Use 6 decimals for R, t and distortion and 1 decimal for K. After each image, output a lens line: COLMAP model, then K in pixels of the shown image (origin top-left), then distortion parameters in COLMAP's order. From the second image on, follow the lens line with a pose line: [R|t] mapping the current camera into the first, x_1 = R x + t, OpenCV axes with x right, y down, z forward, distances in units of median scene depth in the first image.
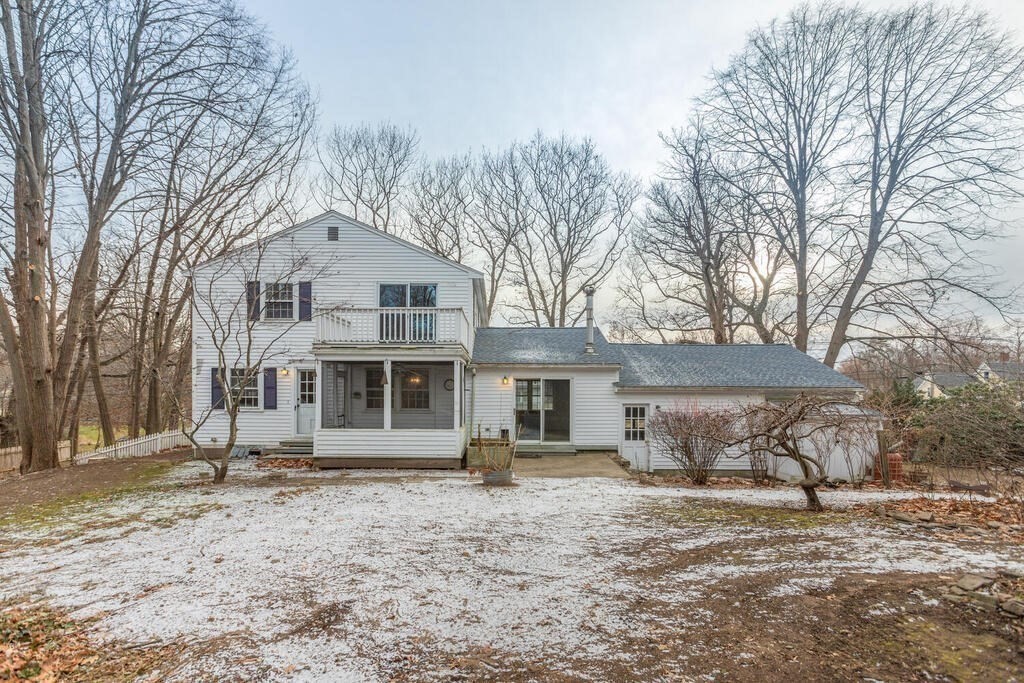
lens RADIAL K [[535.2, 0, 423.5], [0, 535.2, 381.6], [0, 0, 1]] dist [-0.005805, -0.000751]
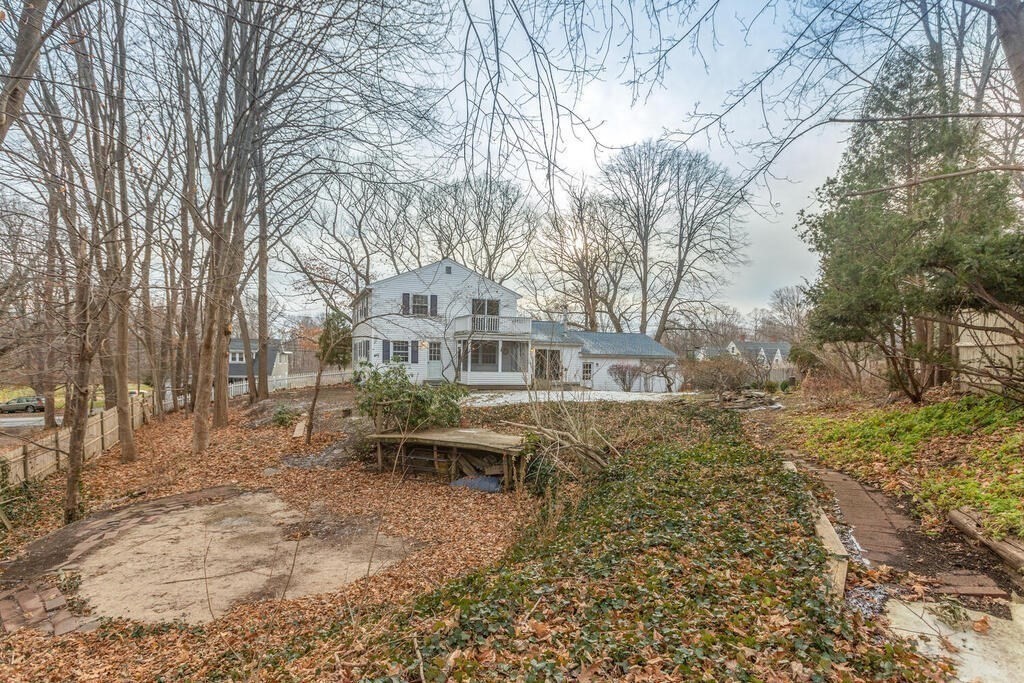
lens RADIAL K [[485.3, 0, 497.9], [0, 485.3, 348.1], [0, 0, 1]] dist [-0.002449, -0.000119]
pose [[0.937456, 0.020903, 0.347476, -0.588355], [-0.021329, 0.999769, -0.002601, -0.002680], [-0.347450, -0.004973, 0.937685, -0.650088]]
